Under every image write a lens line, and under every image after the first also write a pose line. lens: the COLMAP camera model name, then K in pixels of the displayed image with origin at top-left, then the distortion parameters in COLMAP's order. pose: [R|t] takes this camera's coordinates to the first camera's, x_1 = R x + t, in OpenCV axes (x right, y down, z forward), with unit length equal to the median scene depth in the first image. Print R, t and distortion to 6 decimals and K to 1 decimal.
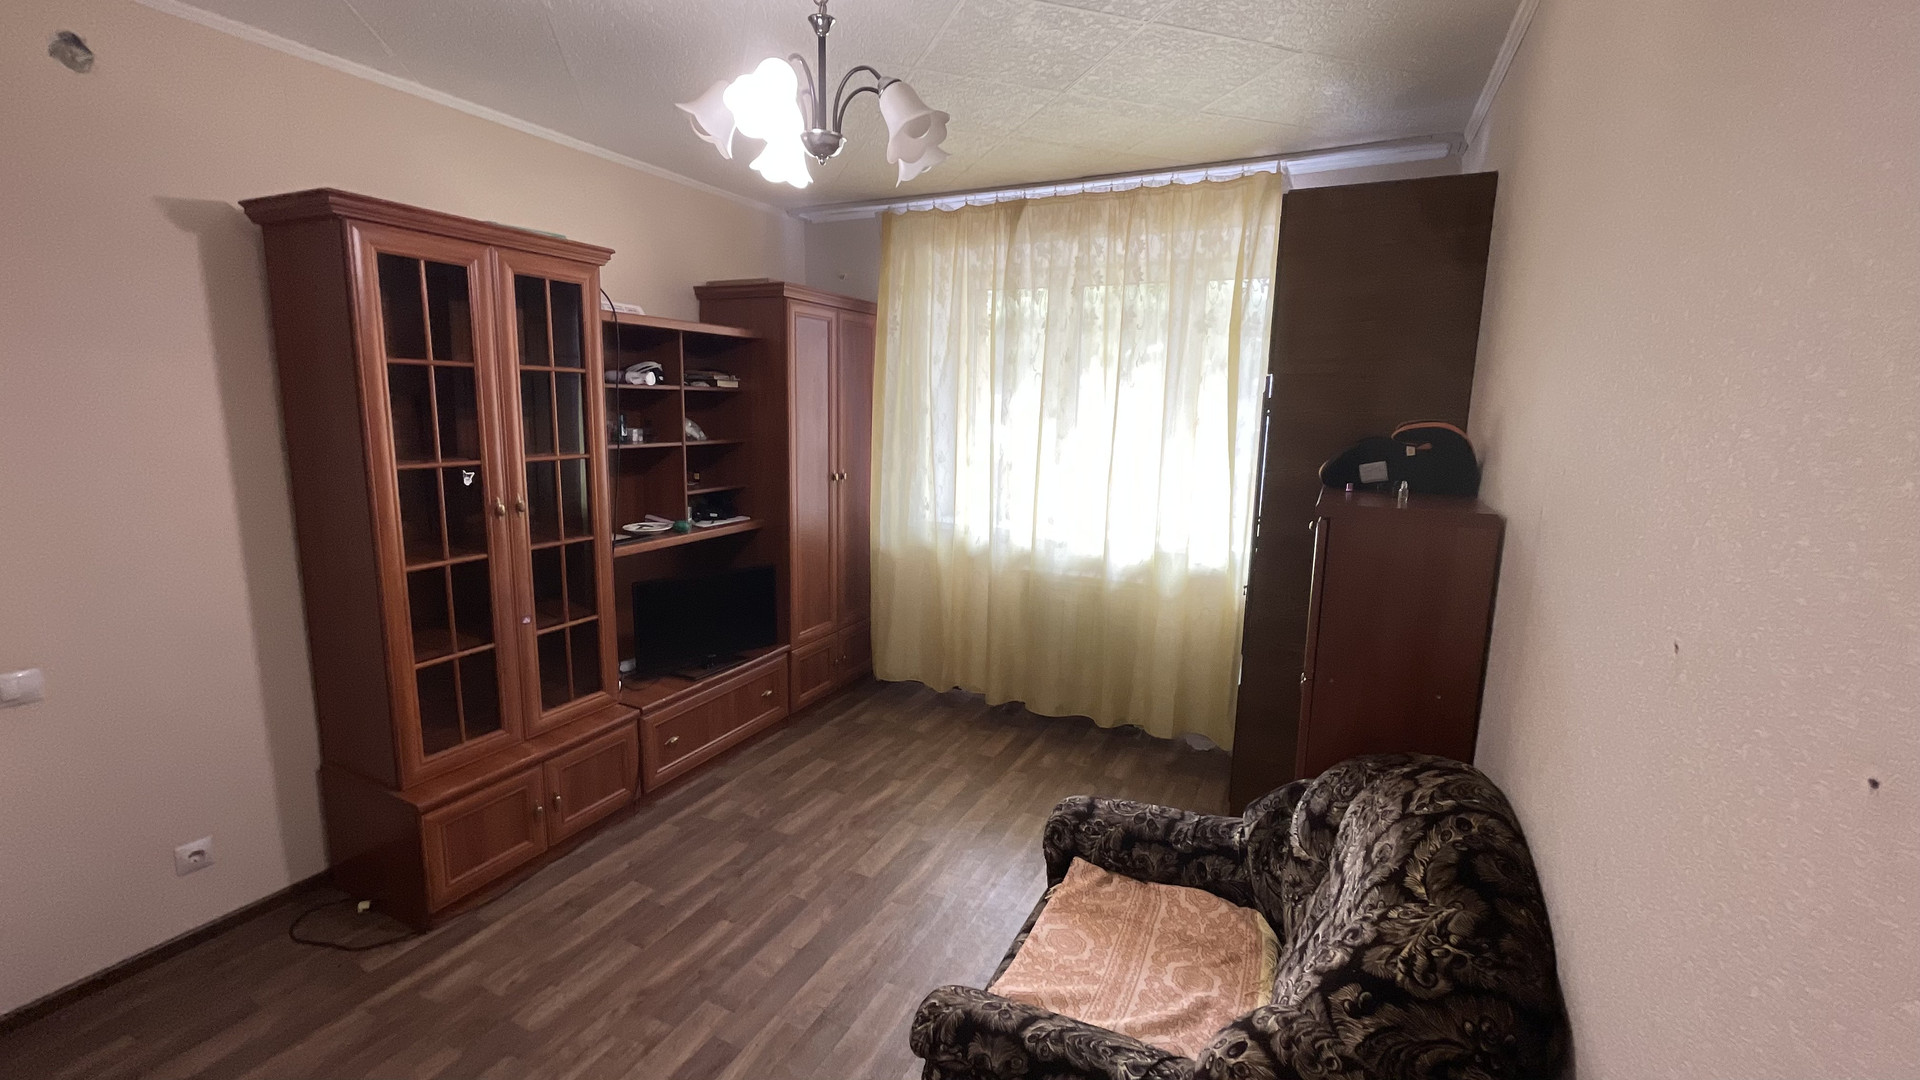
lens RADIAL K [[778.3, 0, 959.8], [0, 778.3, 529.5], [0, 0, 1]] dist [-0.000442, -0.000685]
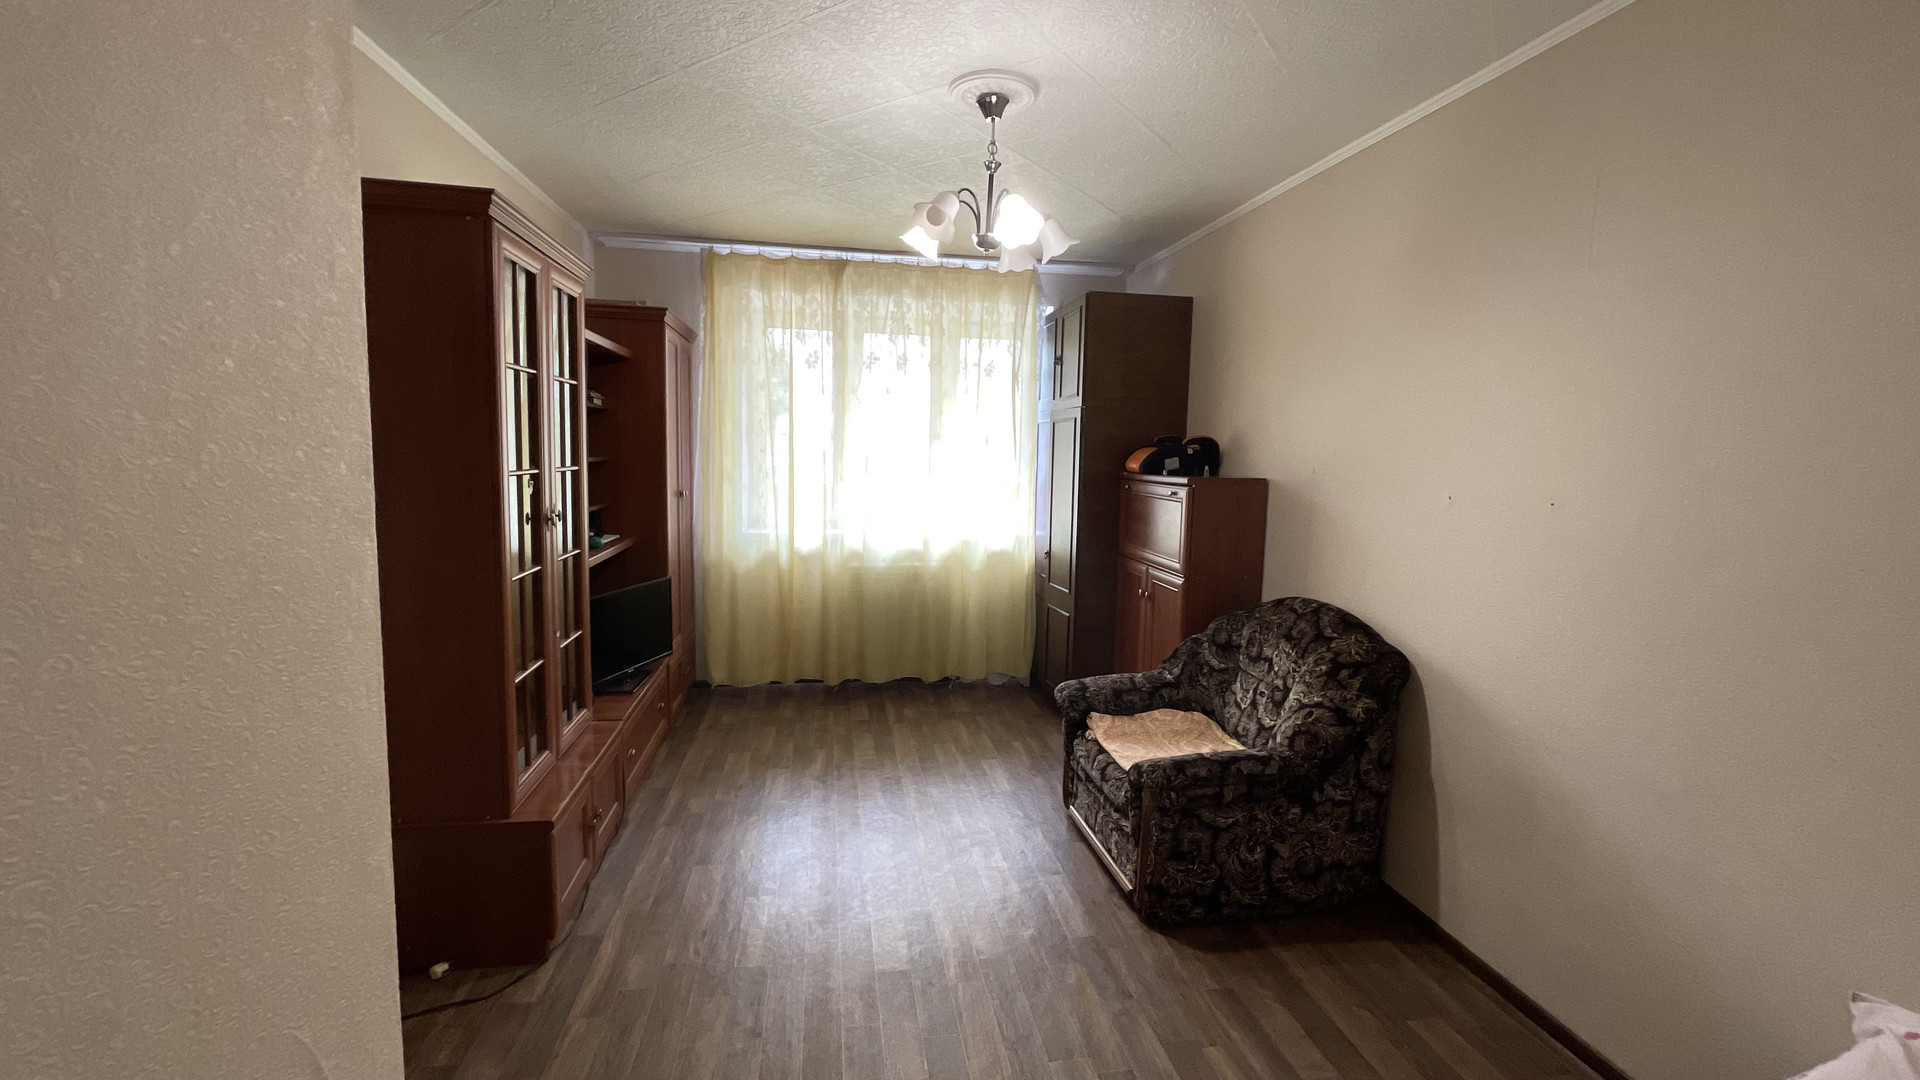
lens RADIAL K [[778.3, 0, 959.8], [0, 778.3, 529.5], [0, 0, 1]] dist [-0.000442, -0.000685]
pose [[0.809333, -0.063327, 0.583926, -0.535795], [0.090777, 0.995712, -0.017834, 0.036788], [-0.580292, 0.067441, 0.811611, -0.069800]]
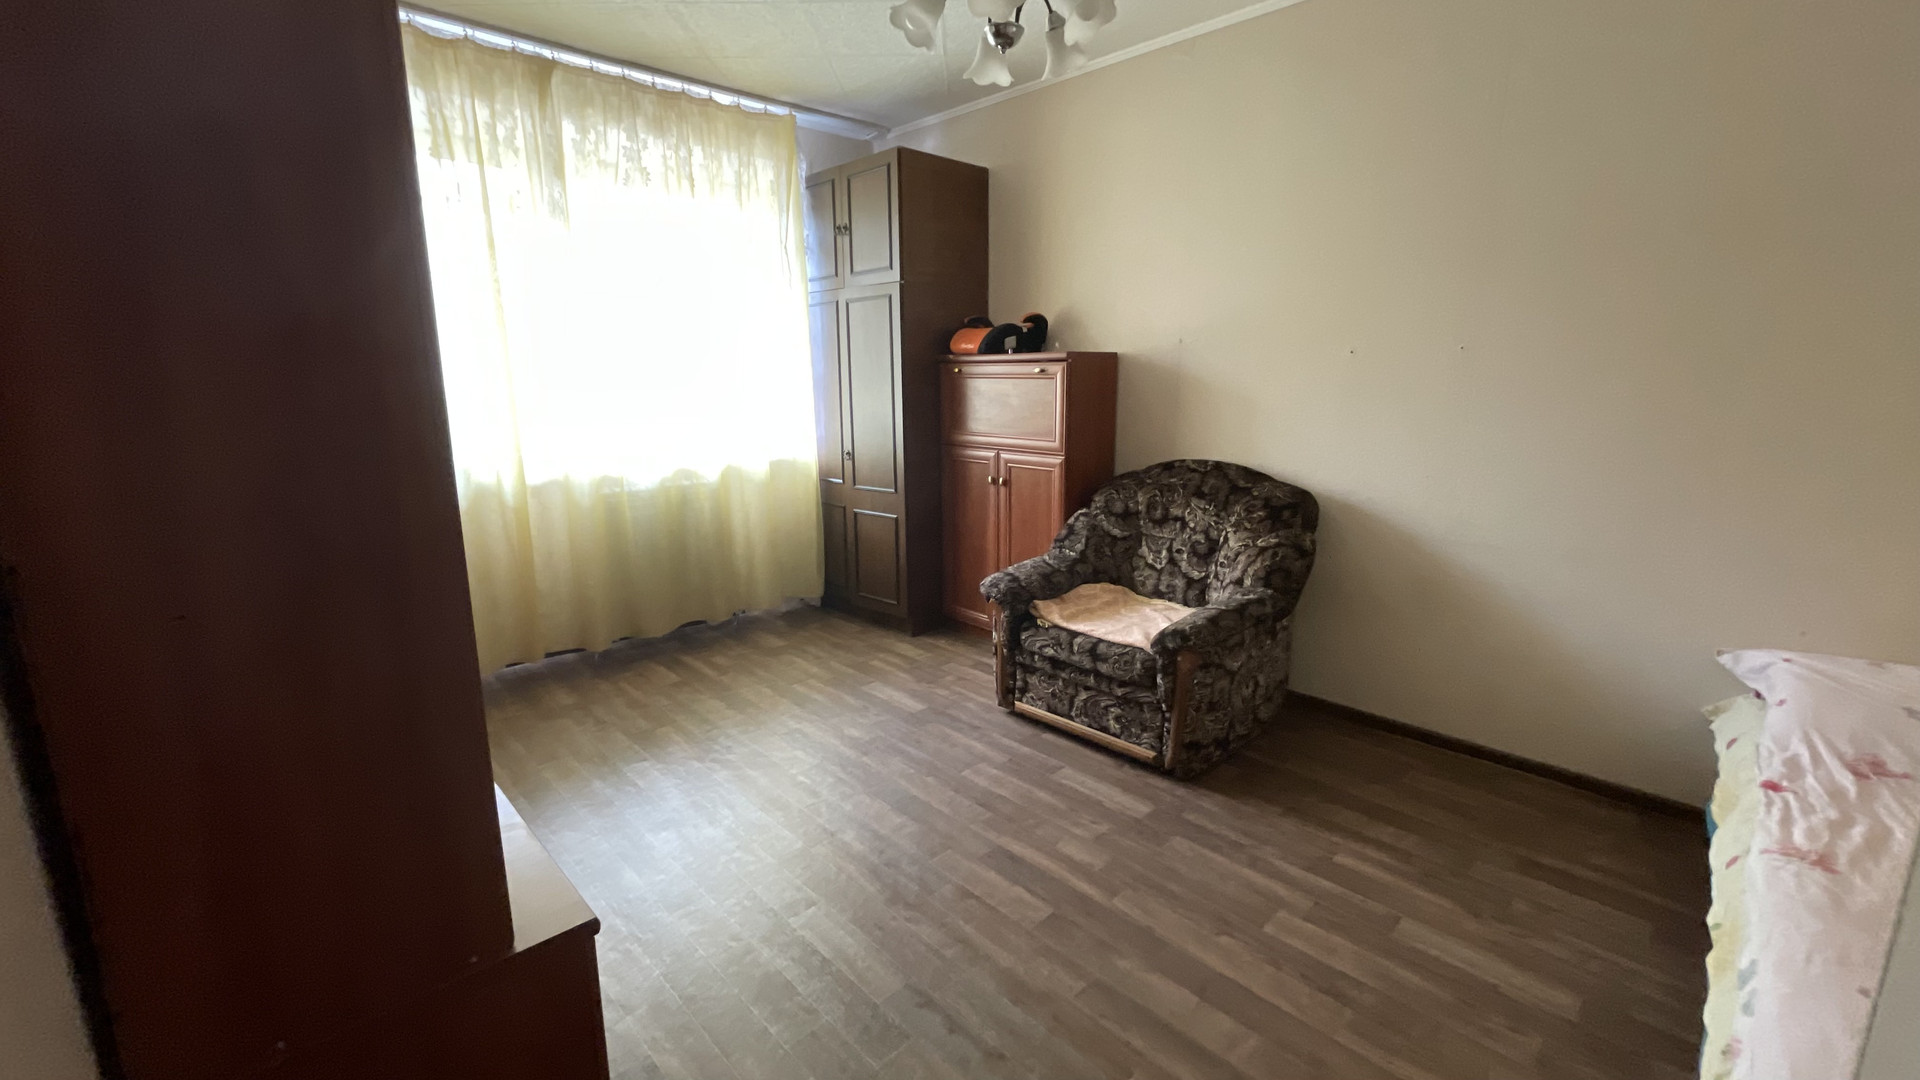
lens RADIAL K [[778.3, 0, 959.8], [0, 778.3, 529.5], [0, 0, 1]] dist [-0.000442, -0.000685]
pose [[0.338555, -0.206786, 0.917943, -0.691763], [0.165536, 0.973427, 0.158233, 0.020840], [-0.926271, 0.098382, 0.363789, 0.333672]]
